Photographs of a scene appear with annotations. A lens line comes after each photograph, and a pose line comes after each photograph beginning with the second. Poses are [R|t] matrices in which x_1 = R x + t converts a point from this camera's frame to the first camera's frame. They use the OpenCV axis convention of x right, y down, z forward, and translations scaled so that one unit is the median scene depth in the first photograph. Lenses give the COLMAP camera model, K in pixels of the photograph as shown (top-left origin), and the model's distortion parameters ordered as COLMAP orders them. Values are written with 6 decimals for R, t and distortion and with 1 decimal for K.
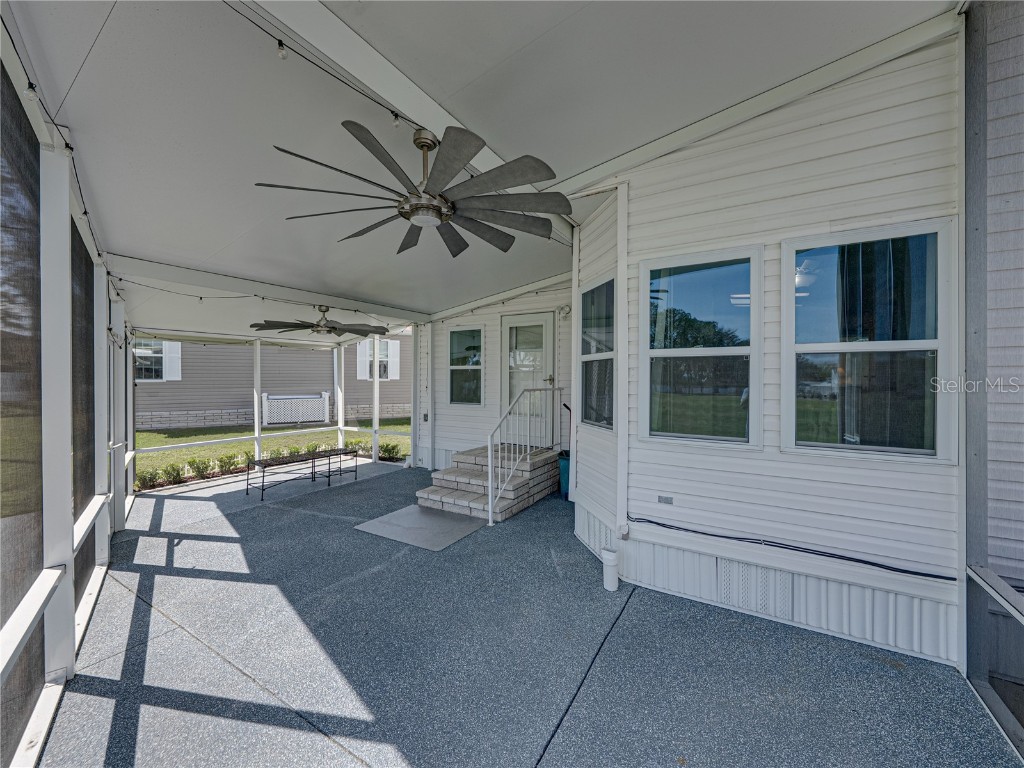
lens RADIAL K [[395.4, 0, 528.3], [0, 395.4, 380.0], [0, 0, 1]] dist [-0.001034, -0.000289]
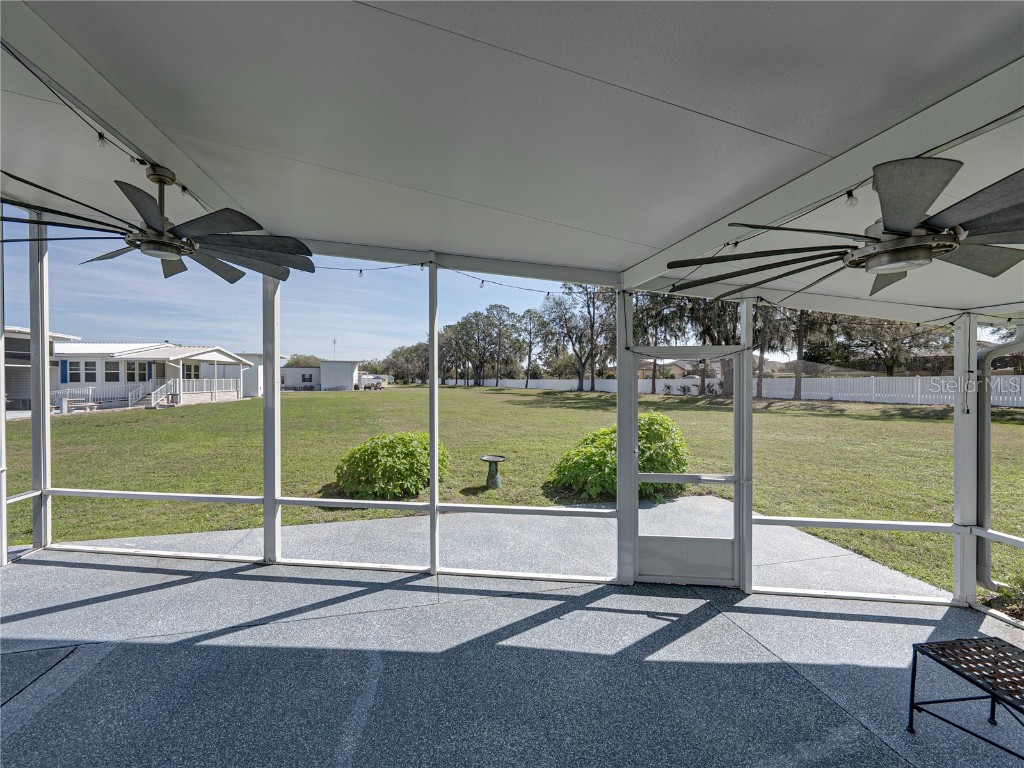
lens RADIAL K [[398.0, 0, 503.0], [0, 398.0, 381.7], [0, 0, 1]] dist [-0.000942, 0.000175]
pose [[-0.762093, 0.008833, -0.647408, -0.103053], [0.000606, 0.999916, 0.012929, -0.035648], [0.647468, 0.009461, -0.762034, 0.890898]]
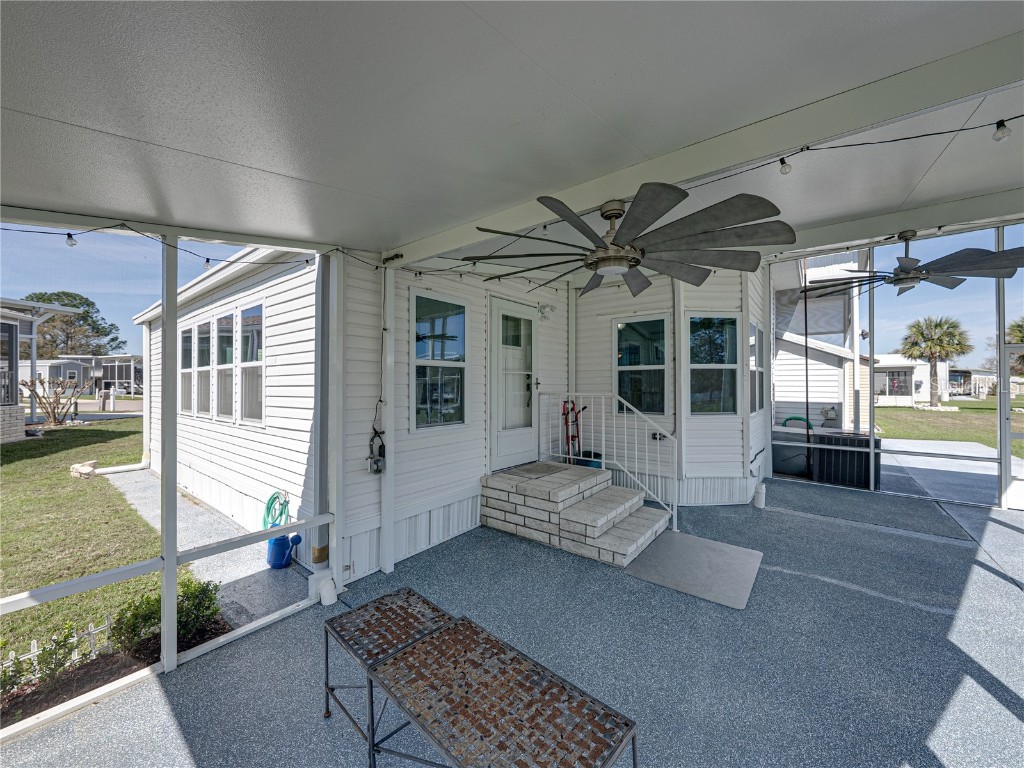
lens RADIAL K [[393.4, 0, 513.0], [0, 393.4, 383.1], [0, 0, 1]] dist [0.000096, -0.000098]
pose [[0.158703, 0.000338, 0.987326, -0.804995], [0.007369, 0.999972, -0.001527, -0.001346], [-0.987299, 0.007518, 0.158696, 0.895993]]
